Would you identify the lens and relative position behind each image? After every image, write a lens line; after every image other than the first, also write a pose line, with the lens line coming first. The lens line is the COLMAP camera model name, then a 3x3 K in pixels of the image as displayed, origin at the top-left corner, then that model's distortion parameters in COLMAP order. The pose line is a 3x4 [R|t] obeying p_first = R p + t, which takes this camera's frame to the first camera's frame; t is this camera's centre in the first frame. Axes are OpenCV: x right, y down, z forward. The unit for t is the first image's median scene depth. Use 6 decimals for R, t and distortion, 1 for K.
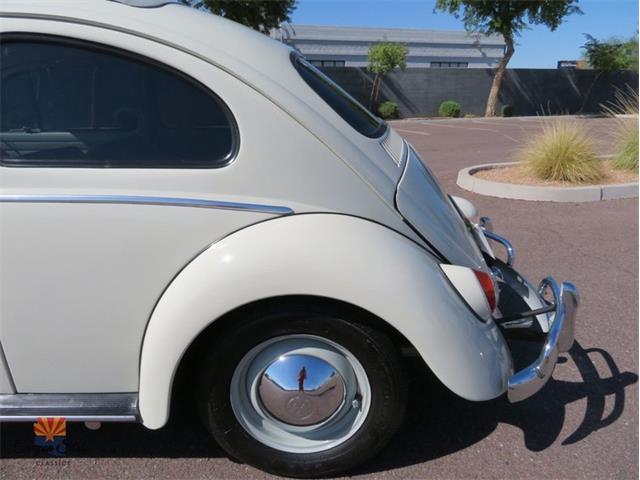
lens RADIAL K [[531.3, 0, 334.0], [0, 531.3, 247.4], [0, 0, 1]] dist [-0.005160, -0.026883]
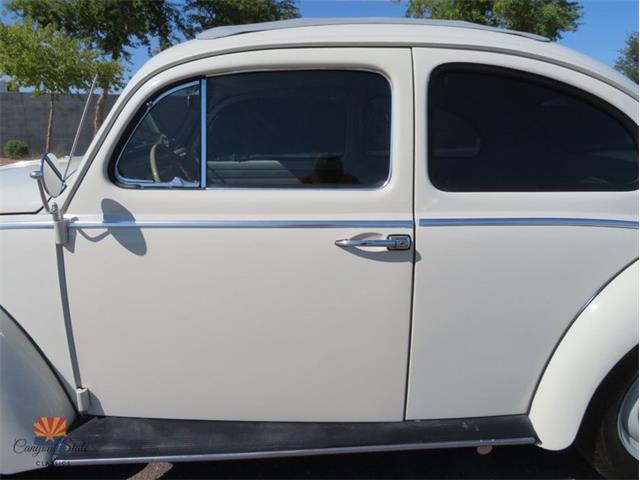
lens RADIAL K [[531.3, 0, 325.6], [0, 531.3, 242.4], [0, 0, 1]] dist [-0.005160, -0.026883]
pose [[0.998068, -0.013847, 0.060566, -0.805874], [0.017952, 0.997540, -0.067761, 0.011241], [-0.059479, 0.068717, 0.995862, 0.005554]]
